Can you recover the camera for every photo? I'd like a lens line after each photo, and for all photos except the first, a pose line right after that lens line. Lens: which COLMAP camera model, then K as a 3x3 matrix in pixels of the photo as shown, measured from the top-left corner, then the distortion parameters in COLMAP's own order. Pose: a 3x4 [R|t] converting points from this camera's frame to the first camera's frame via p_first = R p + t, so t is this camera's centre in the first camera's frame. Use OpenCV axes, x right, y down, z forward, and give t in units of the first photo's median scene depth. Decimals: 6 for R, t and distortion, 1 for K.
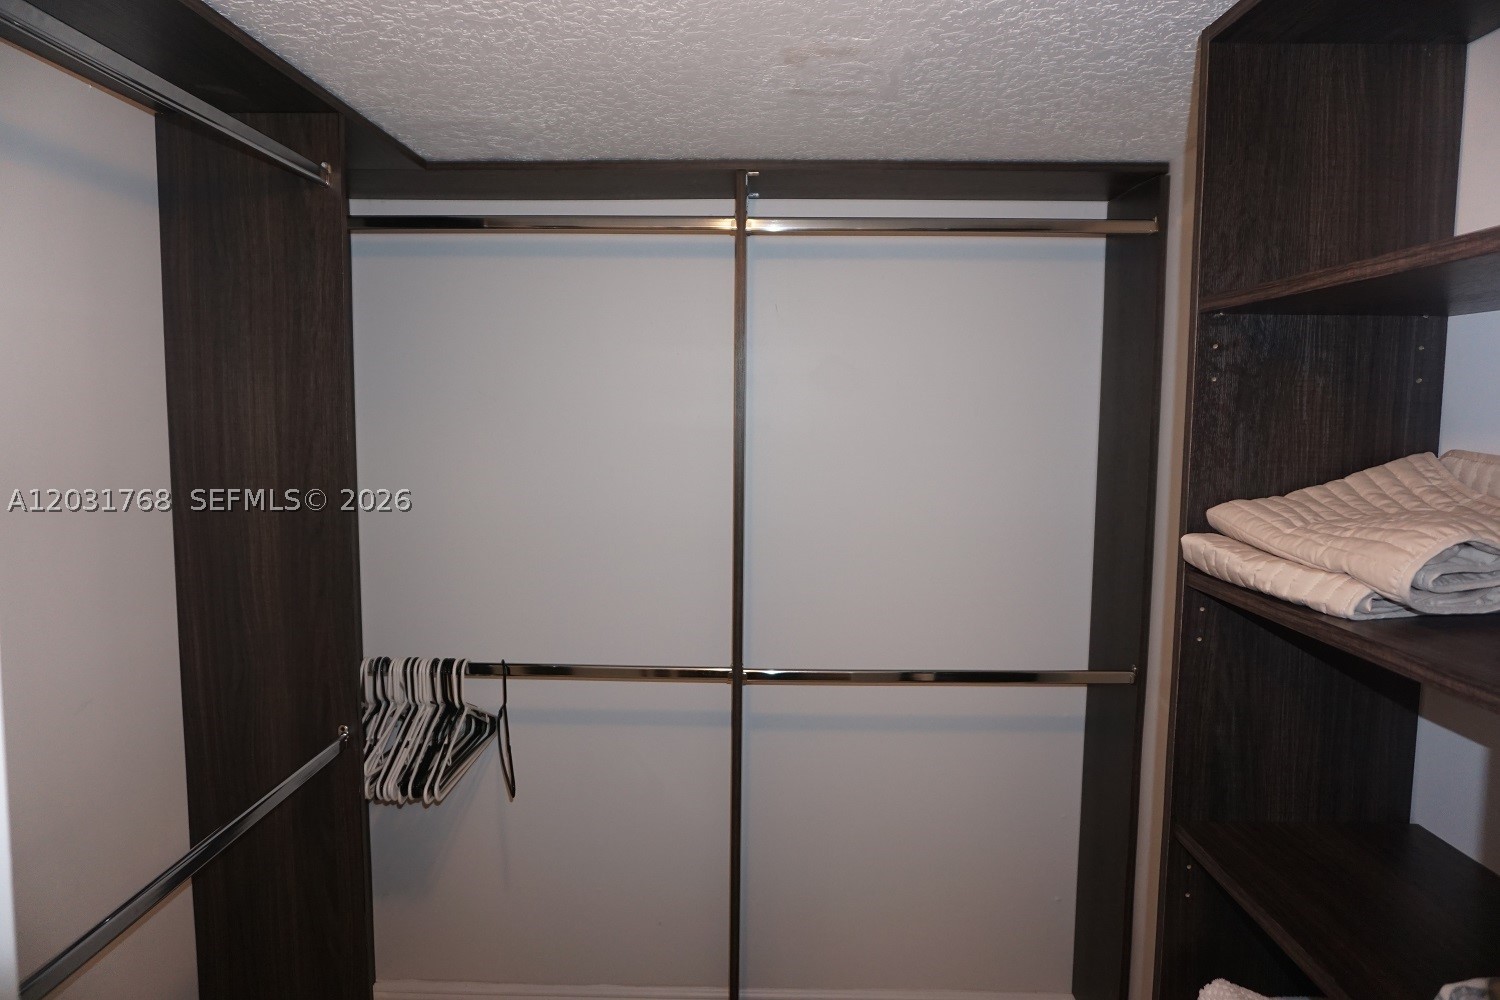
lens RADIAL K [[1001.3, 0, 744.6], [0, 1001.3, 495.7], [0, 0, 1]] dist [-0.042090, 0.031729]
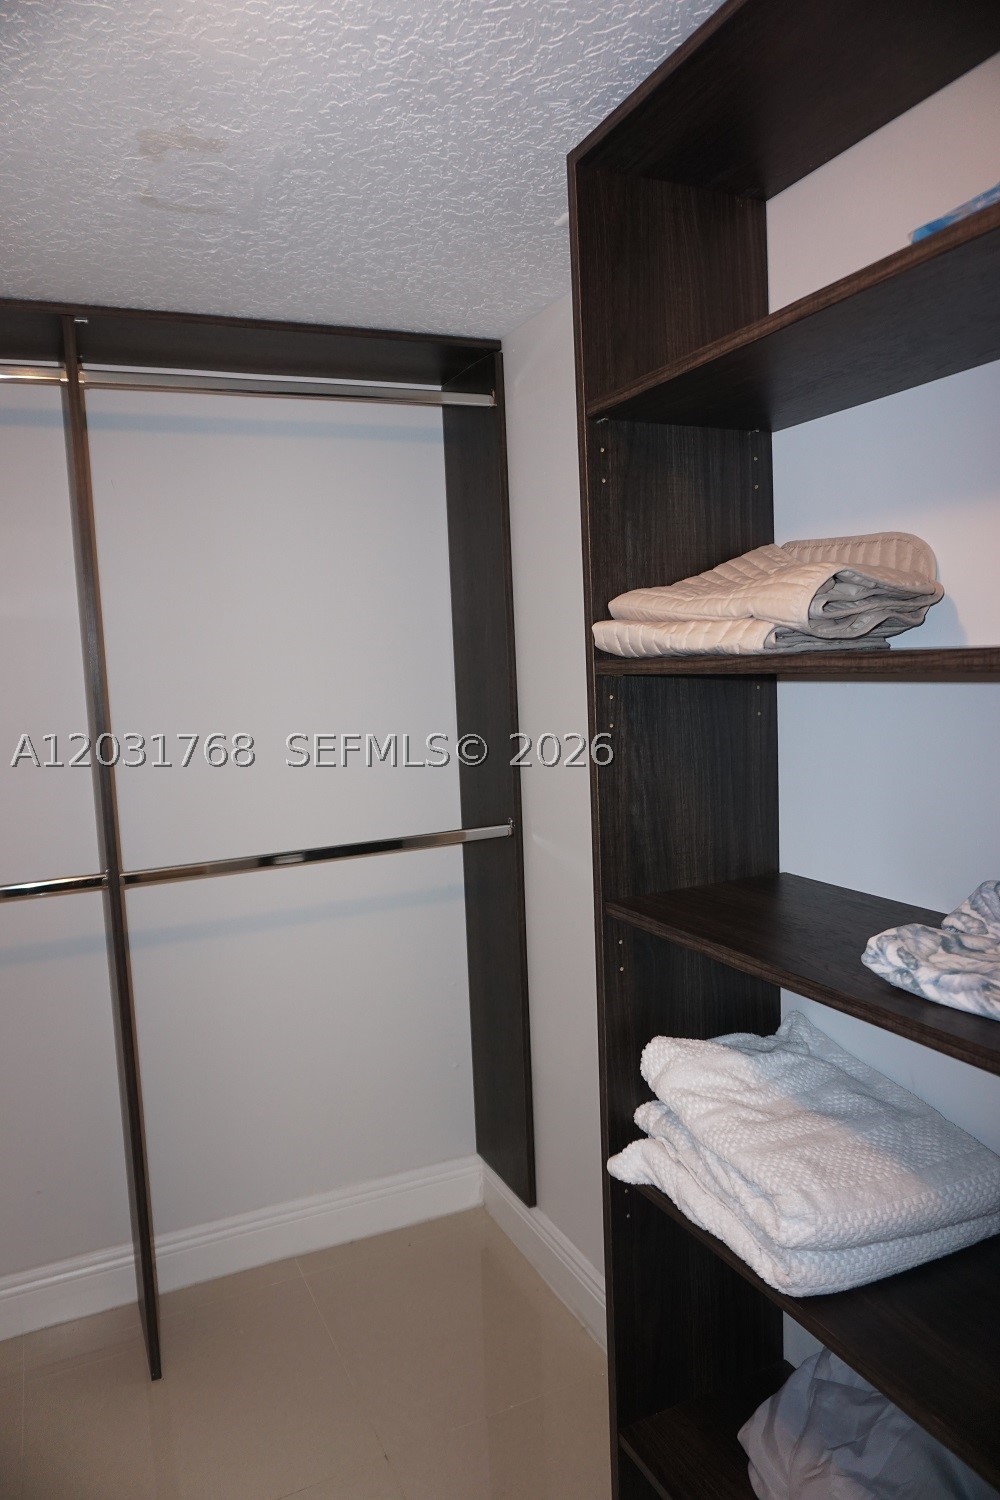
lens RADIAL K [[1001.3, 0, 495.4], [0, 1001.3, 747.5], [0, 0, 1]] dist [-0.042090, 0.031729]
pose [[0.904241, -0.088883, 0.417671, -0.083013], [0.090062, 0.995792, 0.016930, 0.106998], [-0.417418, 0.022308, 0.908441, 0.056561]]
